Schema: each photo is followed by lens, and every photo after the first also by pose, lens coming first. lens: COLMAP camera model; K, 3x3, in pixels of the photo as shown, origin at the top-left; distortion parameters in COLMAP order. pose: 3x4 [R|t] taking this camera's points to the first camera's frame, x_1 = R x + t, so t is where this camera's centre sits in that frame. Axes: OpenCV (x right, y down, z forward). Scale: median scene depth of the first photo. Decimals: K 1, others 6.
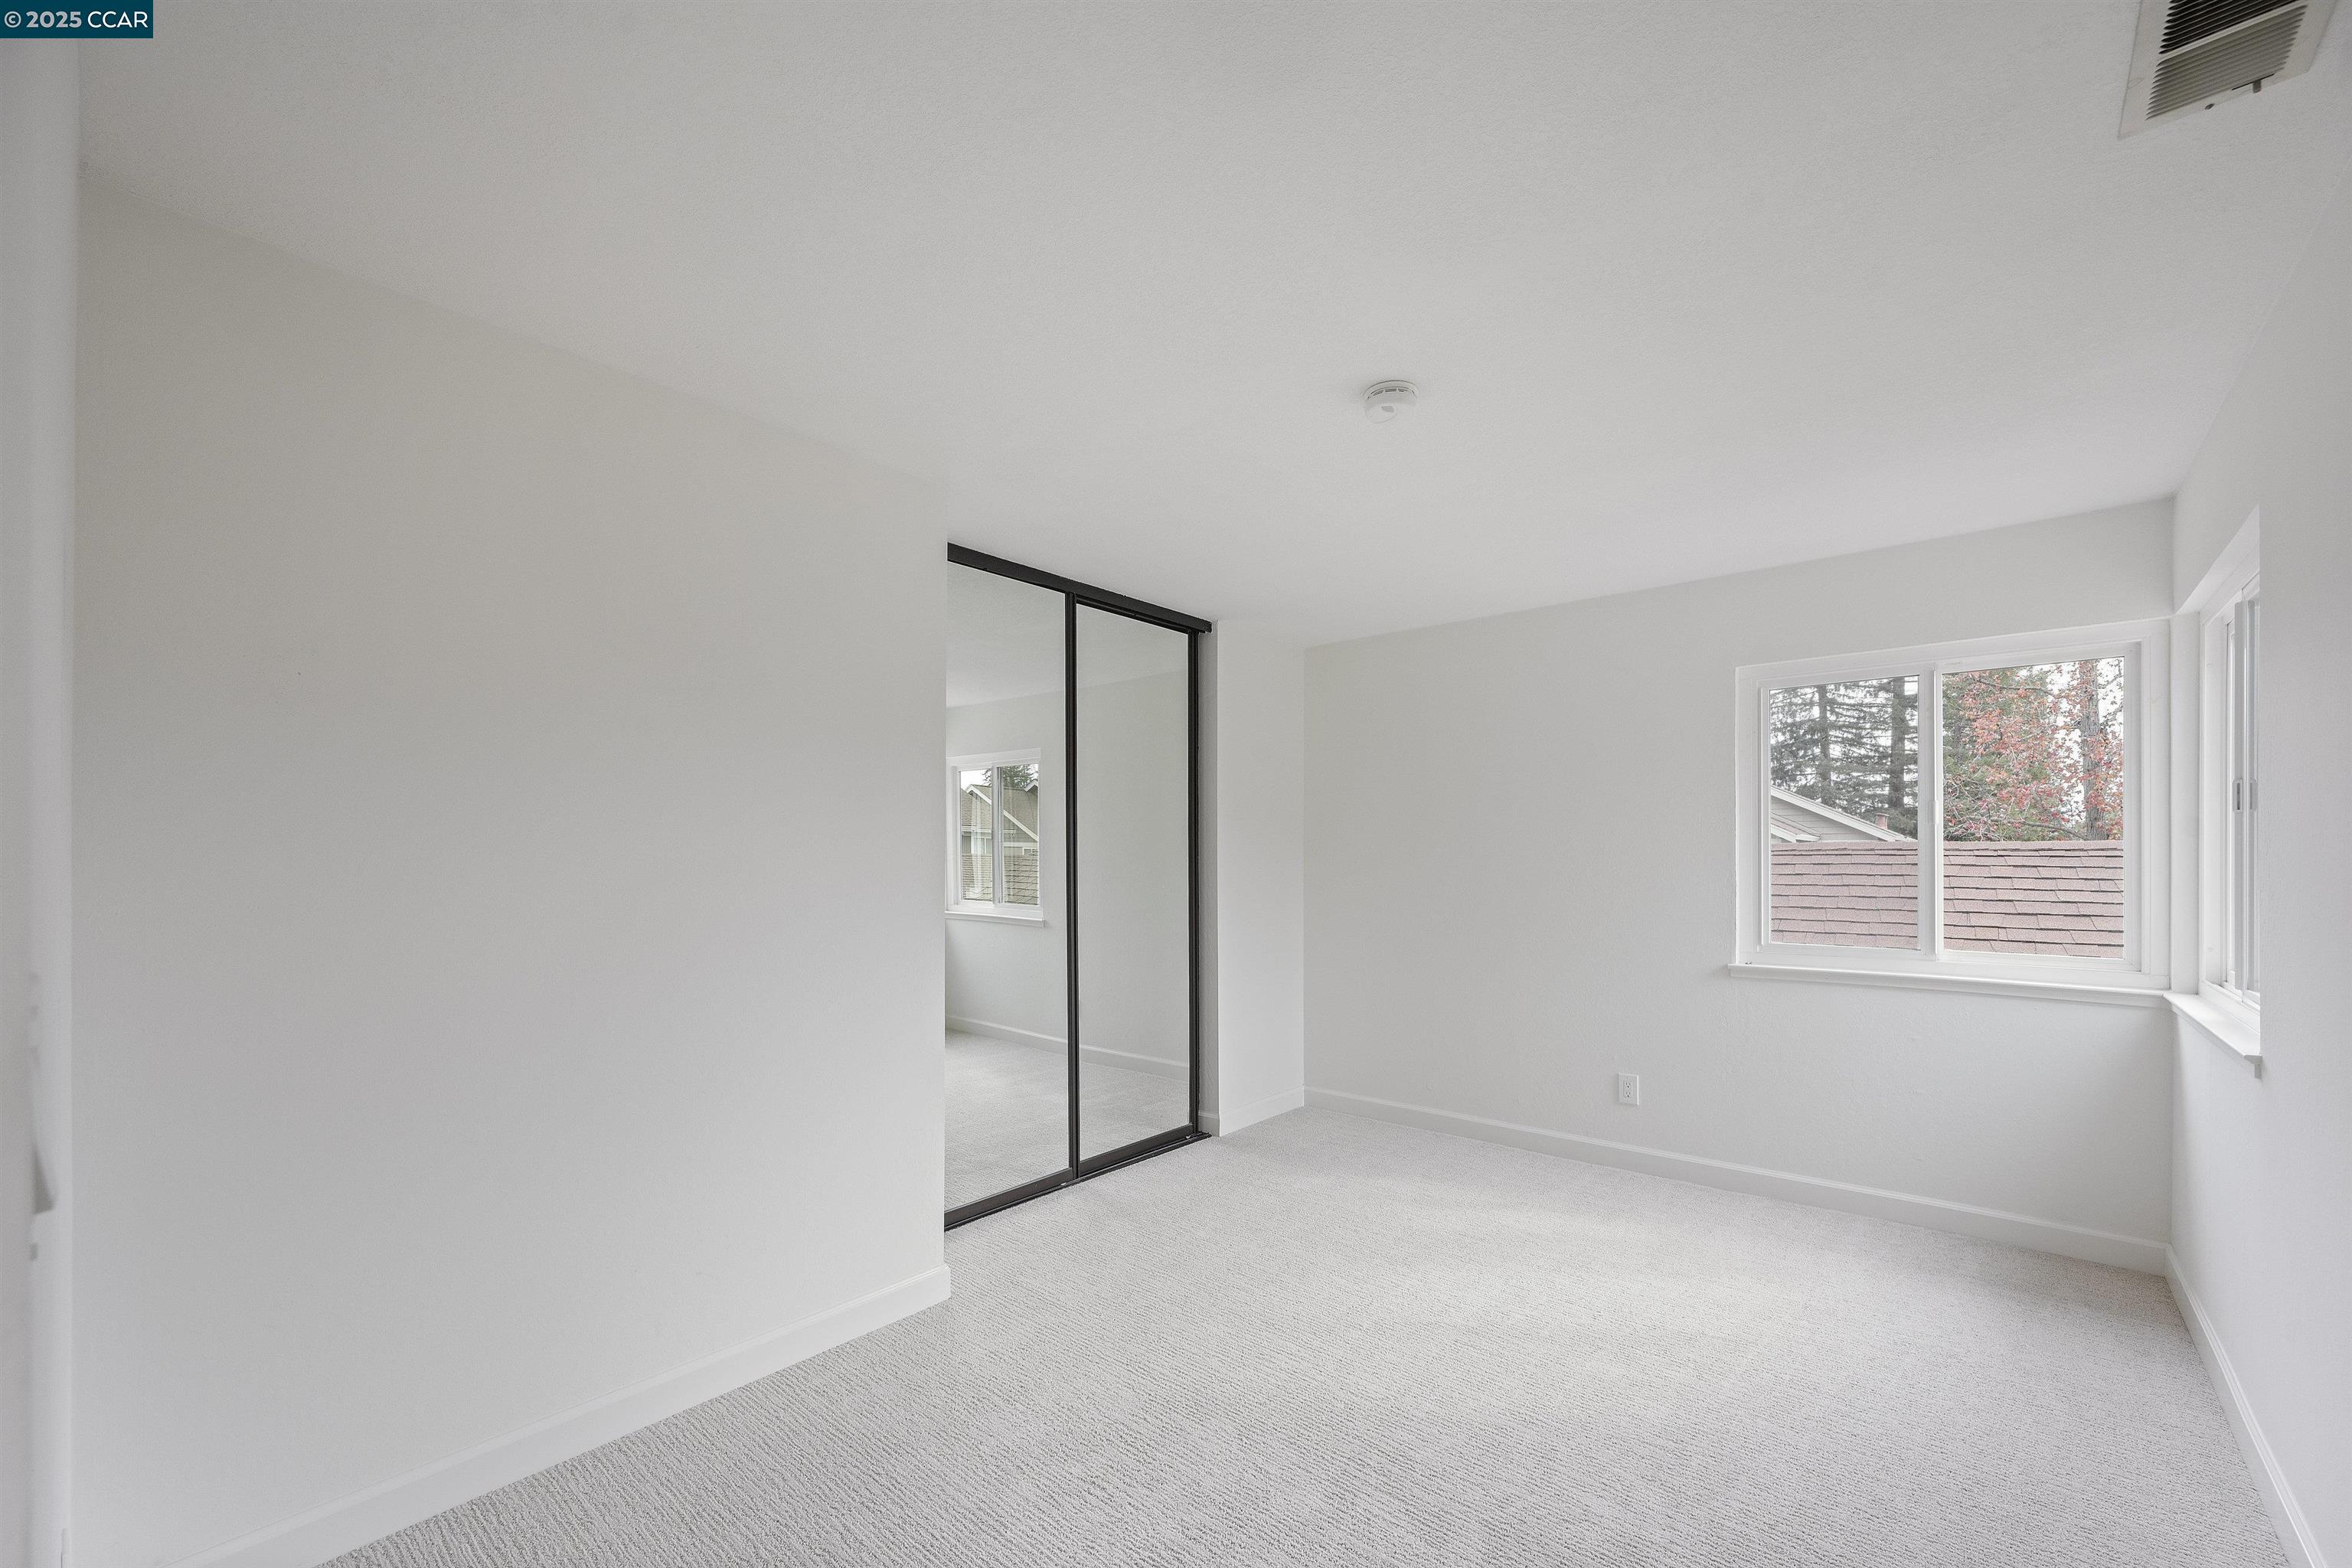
lens RADIAL K [[949.2, 0, 1183.4], [0, 949.2, 845.0], [0, 0, 1]] dist [-0.003173, -0.000378]
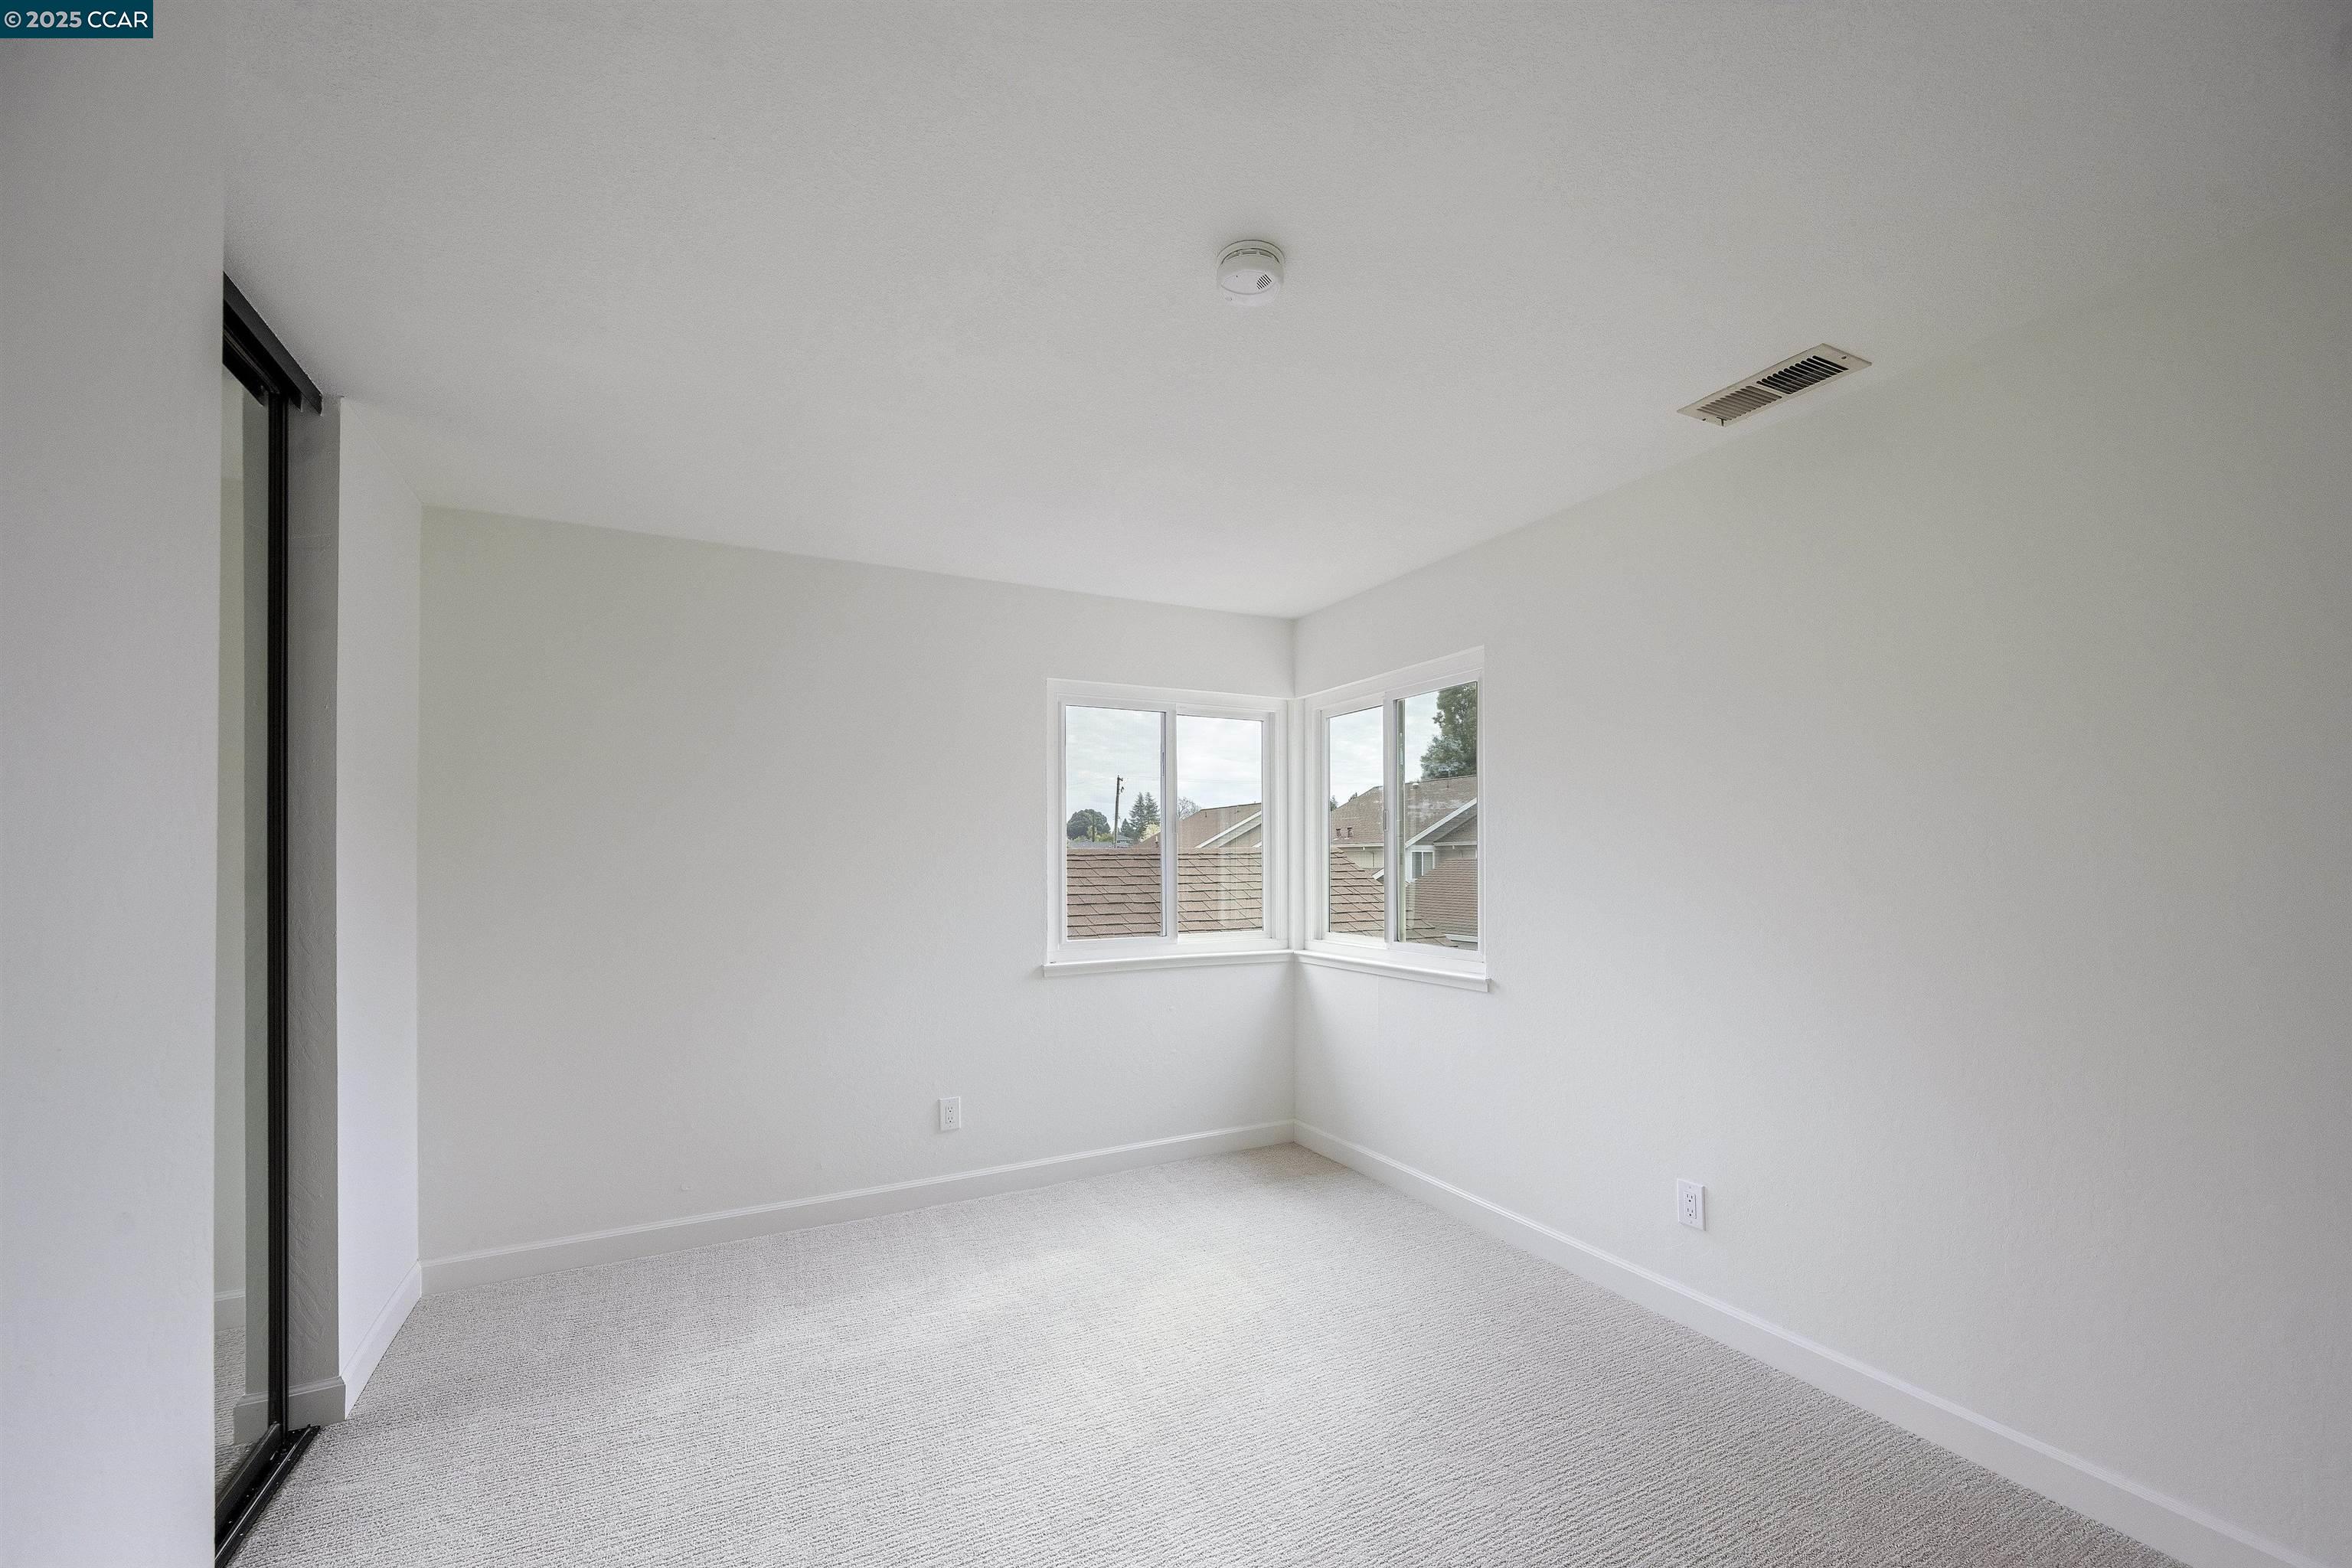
lens RADIAL K [[949.2, 0, 1183.4], [0, 949.2, 845.0], [0, 0, 1]] dist [-0.003173, -0.000378]
pose [[0.364833, 0.012564, 0.930988, -0.333123], [-0.006222, 0.999920, -0.011056, 0.005954], [-0.931052, -0.001759, 0.364882, 0.492000]]
